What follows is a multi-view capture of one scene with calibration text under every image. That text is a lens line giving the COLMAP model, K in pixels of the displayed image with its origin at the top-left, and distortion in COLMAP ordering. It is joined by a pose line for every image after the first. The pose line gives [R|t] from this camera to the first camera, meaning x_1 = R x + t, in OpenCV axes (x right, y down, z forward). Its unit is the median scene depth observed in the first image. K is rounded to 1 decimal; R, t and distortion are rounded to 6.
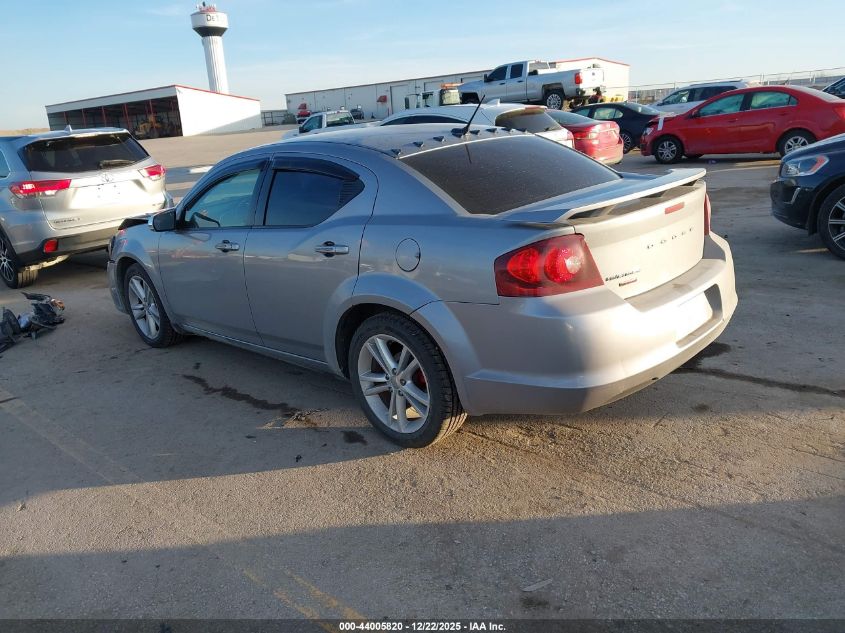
lens RADIAL K [[647.2, 0, 422.5], [0, 647.2, 316.5], [0, 0, 1]] dist [0.002016, -0.002307]
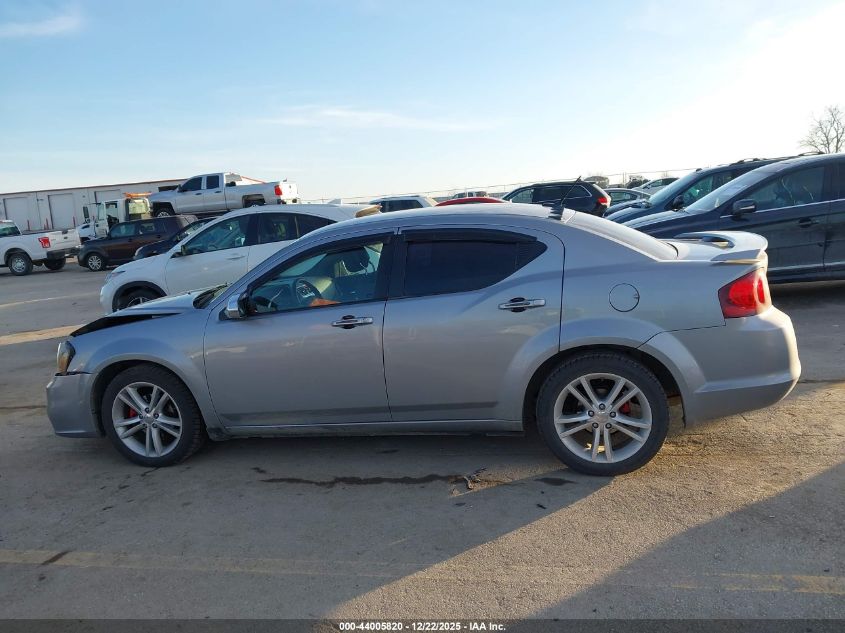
lens RADIAL K [[653.1, 0, 422.5], [0, 653.1, 316.5], [0, 0, 1]] dist [0.055554, -0.091007]
pose [[0.865025, -0.073910, 0.496255, -0.666613], [0.156650, 0.979431, -0.127185, 0.022648], [-0.476647, 0.187757, 0.858810, 0.113546]]
